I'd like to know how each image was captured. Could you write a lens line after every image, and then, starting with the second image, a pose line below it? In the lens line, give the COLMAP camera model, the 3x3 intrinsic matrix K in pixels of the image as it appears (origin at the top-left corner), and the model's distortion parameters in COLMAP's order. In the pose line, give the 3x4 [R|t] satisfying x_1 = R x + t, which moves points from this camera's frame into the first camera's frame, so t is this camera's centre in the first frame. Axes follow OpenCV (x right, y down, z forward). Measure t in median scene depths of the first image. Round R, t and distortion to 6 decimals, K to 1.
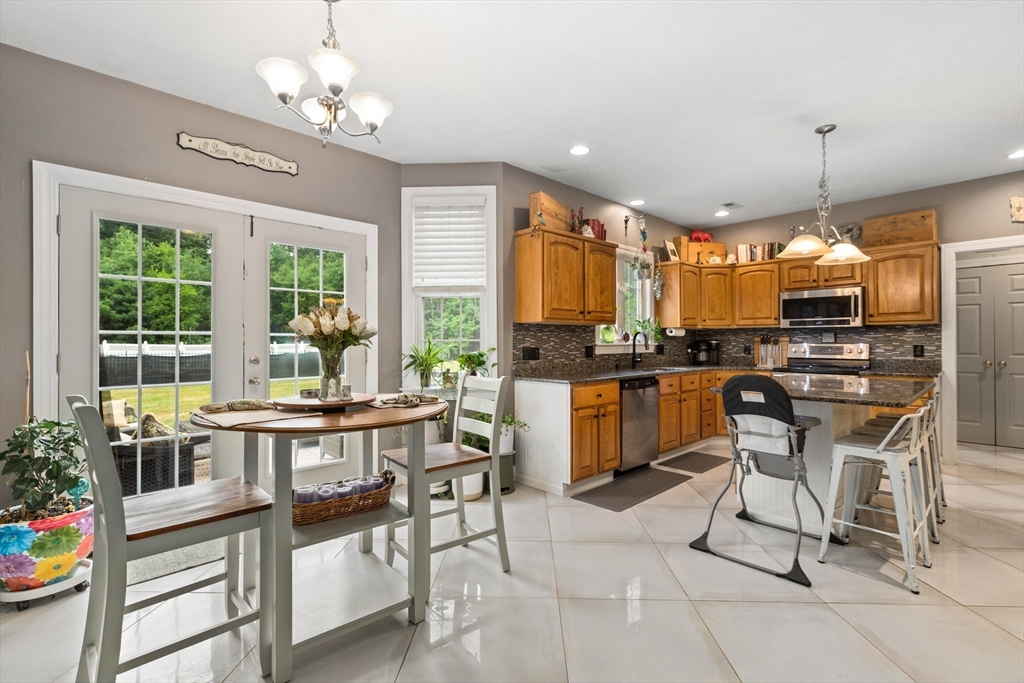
lens RADIAL K [[469.1, 0, 510.1], [0, 469.1, 339.3], [0, 0, 1]] dist [0.005478, -0.001177]
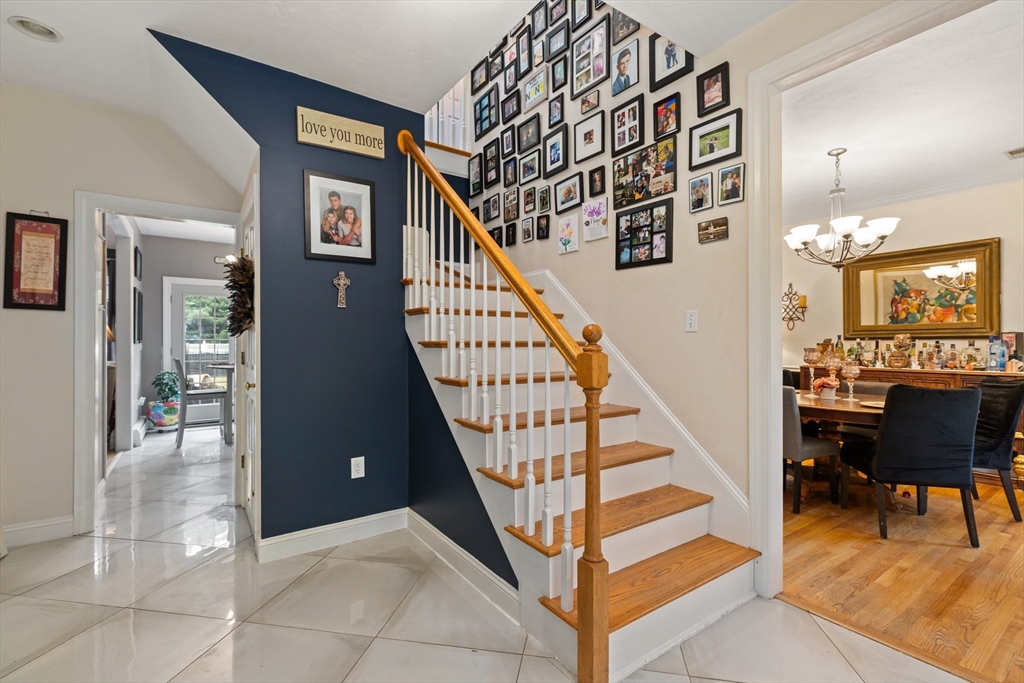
lens RADIAL K [[469.1, 0, 502.7], [0, 469.1, 338.8], [0, 0, 1]] dist [0.005478, -0.001177]
pose [[0.988136, -0.001025, -0.153576, 0.744336], [0.000991, 0.999999, -0.000298, -0.012588], [0.153576, 0.000143, 0.988137, -0.766945]]
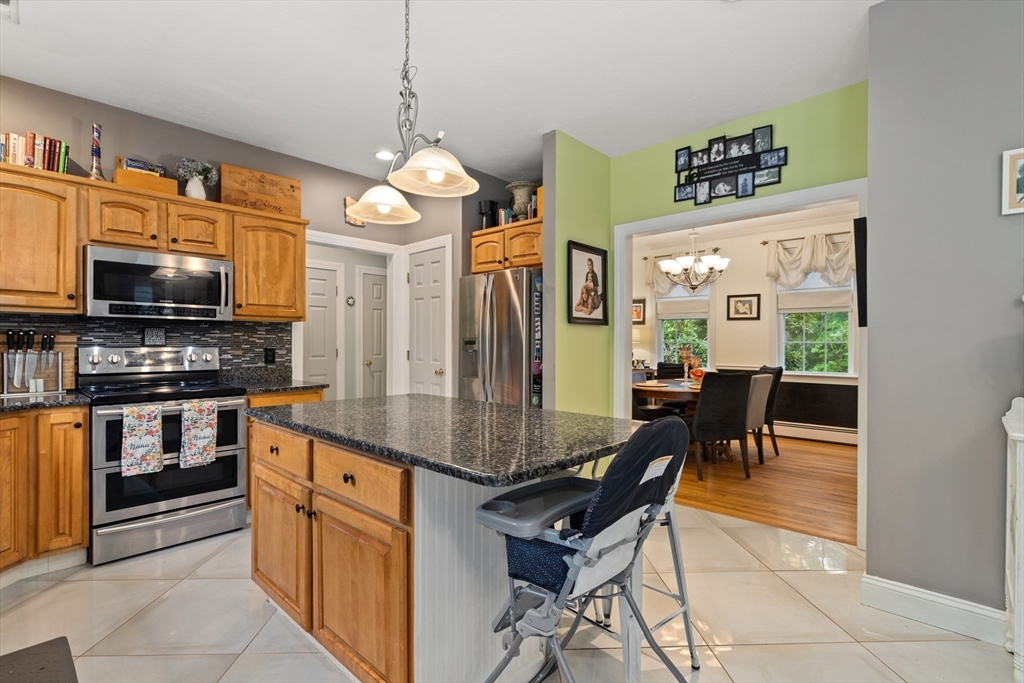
lens RADIAL K [[480.6, 0, 516.0], [0, 480.6, 345.8], [0, 0, 1]] dist [-0.001302, 0.000601]
pose [[-0.061459, -0.001970, 0.998108, 0.044261], [-0.007255, 0.999973, 0.001527, 0.004142], [-0.998083, -0.007147, -0.061472, 0.671968]]
